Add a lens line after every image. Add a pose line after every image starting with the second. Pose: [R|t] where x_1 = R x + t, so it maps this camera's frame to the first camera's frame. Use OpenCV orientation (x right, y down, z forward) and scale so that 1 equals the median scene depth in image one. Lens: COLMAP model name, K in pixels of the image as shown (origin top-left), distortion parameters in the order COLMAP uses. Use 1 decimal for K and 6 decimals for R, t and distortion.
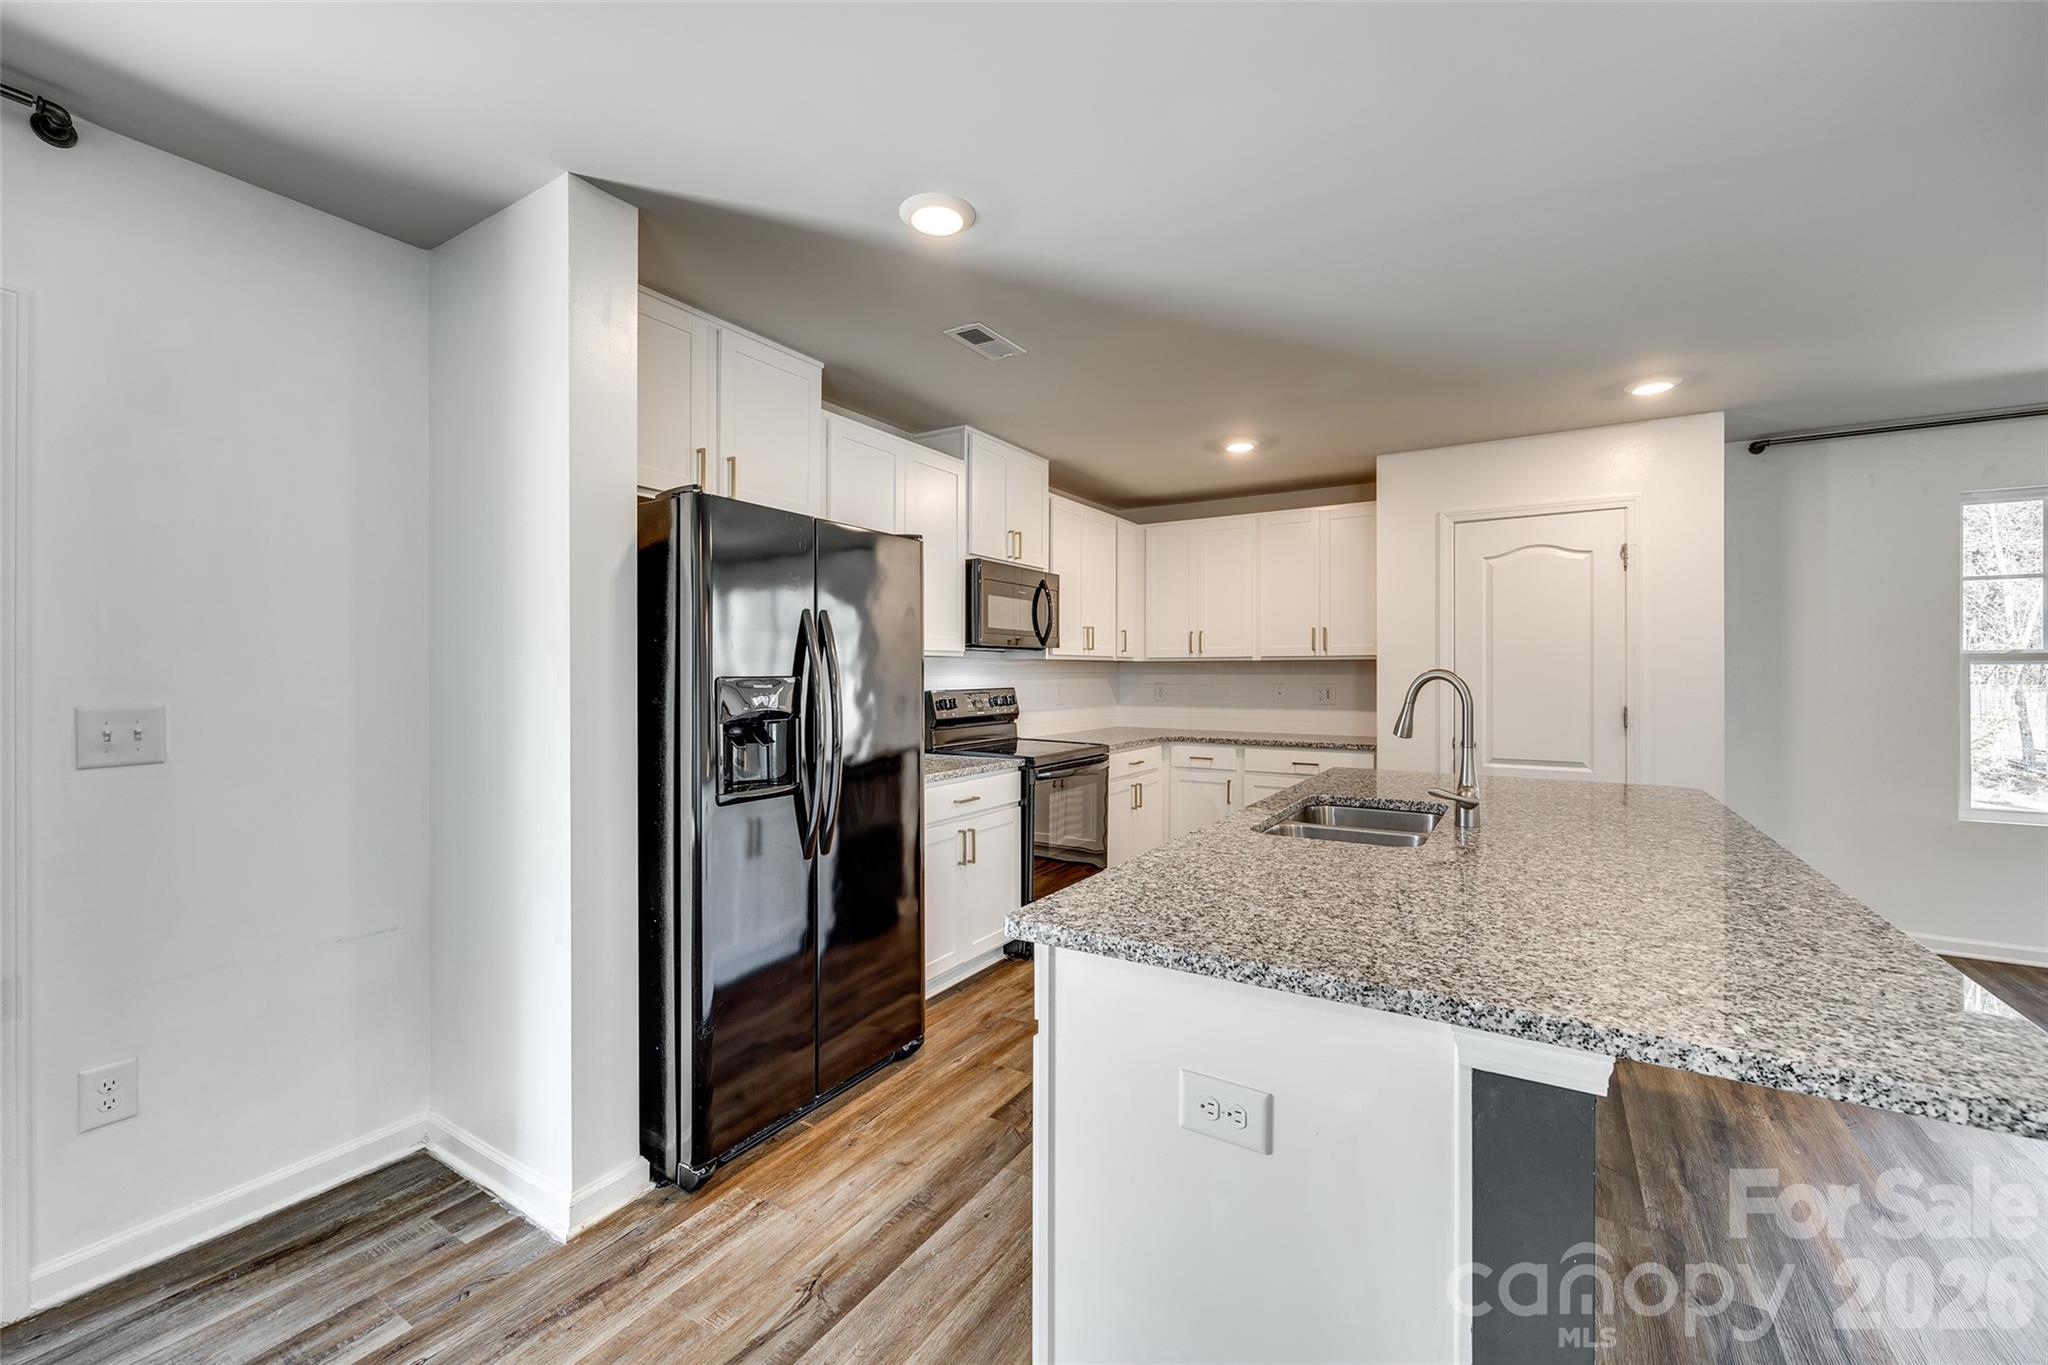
lens RADIAL K [[823.8, 0, 1027.9], [0, 823.8, 679.0], [0, 0, 1]] dist [-0.000233, -0.000041]
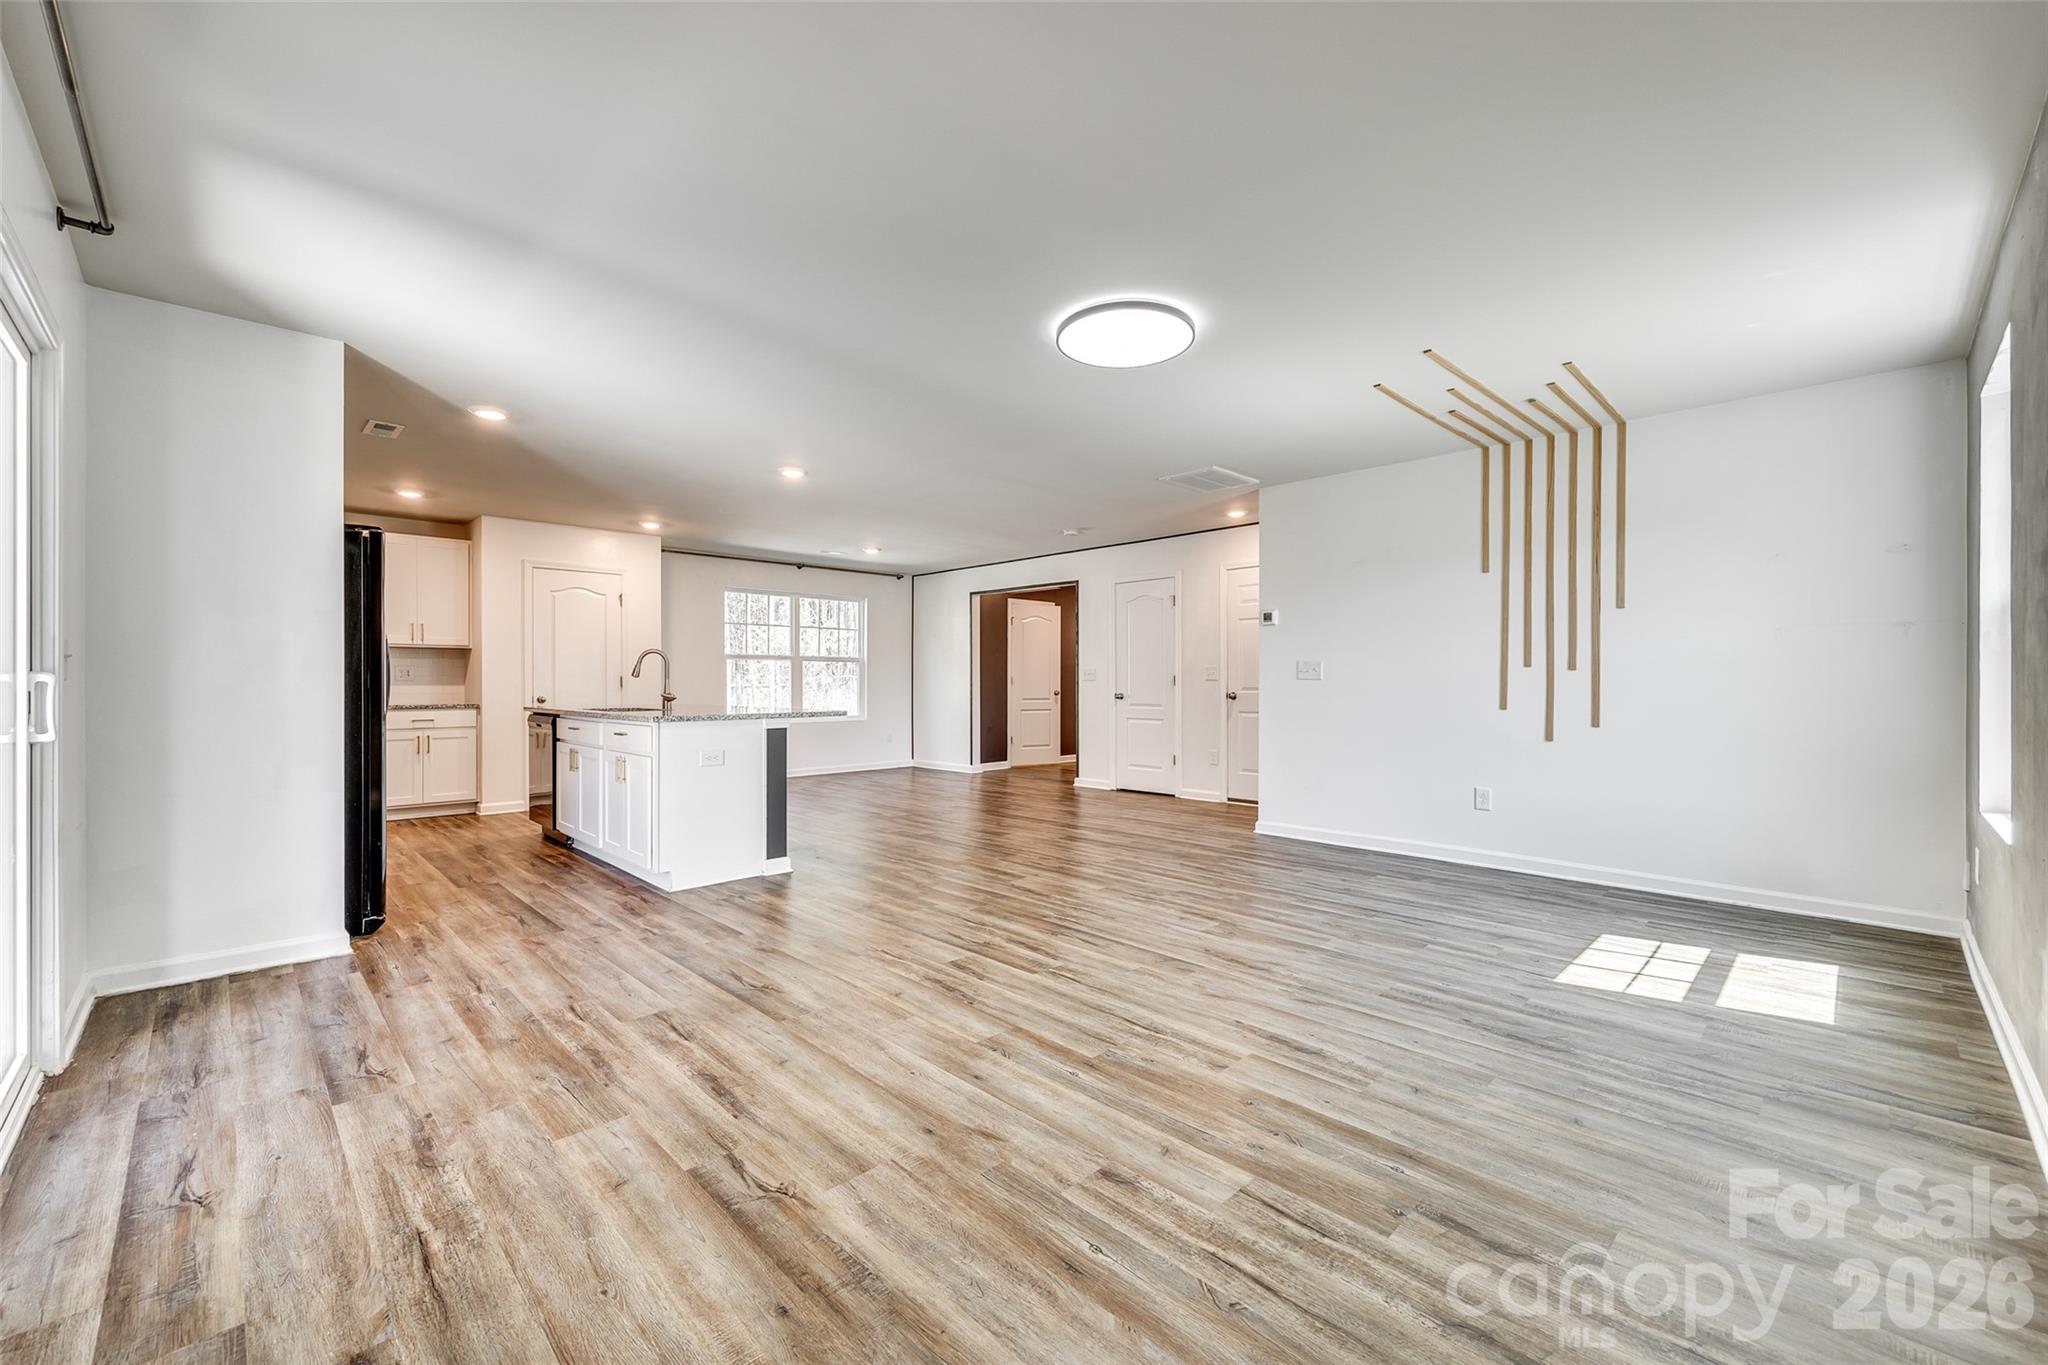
lens RADIAL K [[823.8, 0, 1027.9], [0, 823.8, 679.0], [0, 0, 1]] dist [-0.000233, -0.000041]
pose [[0.236111, 0.006032, 0.971707, -0.973051], [0.006370, 0.999950, -0.007755, 0.062311], [-0.971705, 0.008021, 0.236060, -0.407061]]
